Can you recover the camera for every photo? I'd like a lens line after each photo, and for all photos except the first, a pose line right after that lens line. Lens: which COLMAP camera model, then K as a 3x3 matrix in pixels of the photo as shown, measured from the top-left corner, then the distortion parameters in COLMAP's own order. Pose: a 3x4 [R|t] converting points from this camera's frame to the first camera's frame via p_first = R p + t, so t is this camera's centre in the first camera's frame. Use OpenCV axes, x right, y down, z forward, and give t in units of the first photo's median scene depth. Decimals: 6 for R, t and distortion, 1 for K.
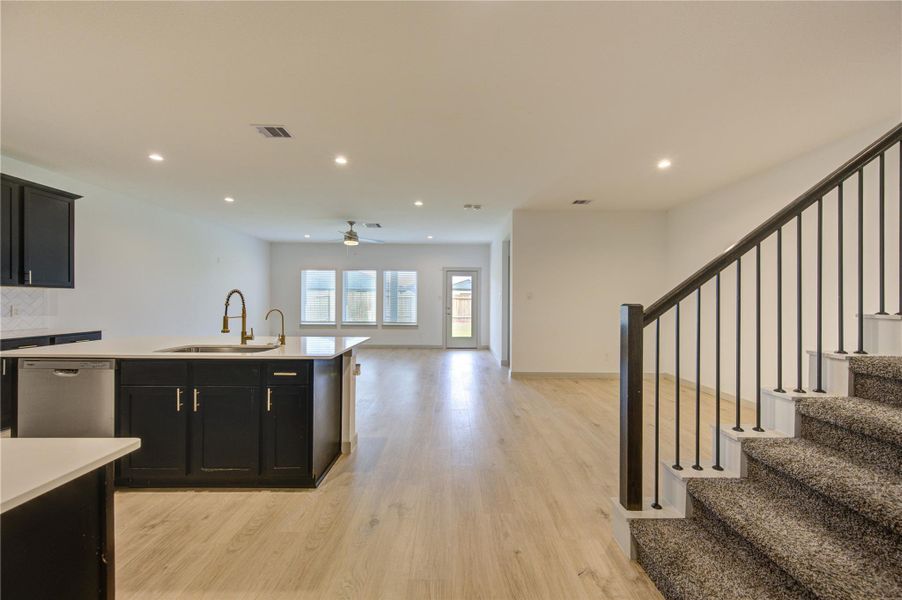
lens RADIAL K [[350.2, 0, 455.3], [0, 350.2, 303.8], [0, 0, 1]] dist [0.000754, -0.000143]
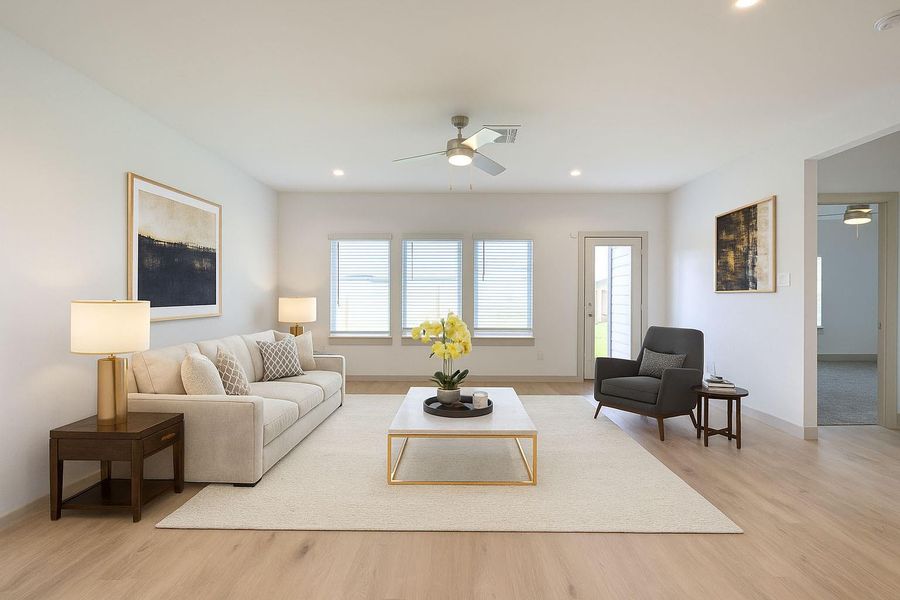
lens RADIAL K [[358.9, 0, 457.1], [0, 358.9, 298.4], [0, 0, 1]] dist [0.001971, 0.000011]
pose [[0.999787, -0.017838, -0.010363, -0.520040], [0.017880, 0.999832, 0.003993, -0.007648], [0.010290, -0.004178, 0.999938, 0.958355]]
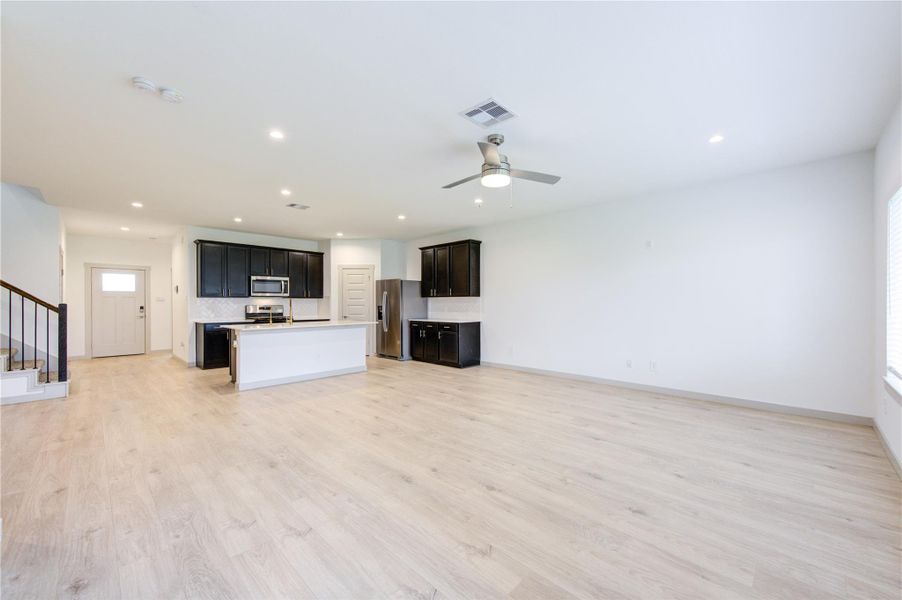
lens RADIAL K [[353.4, 0, 454.7], [0, 353.4, 301.2], [0, 0, 1]] dist [-0.000359, -0.000479]
pose [[-0.705827, -0.009230, -0.708324, 0.134355], [-0.007116, 0.999957, -0.005939, -0.011094], [0.708349, 0.000849, -0.705862, 2.165793]]
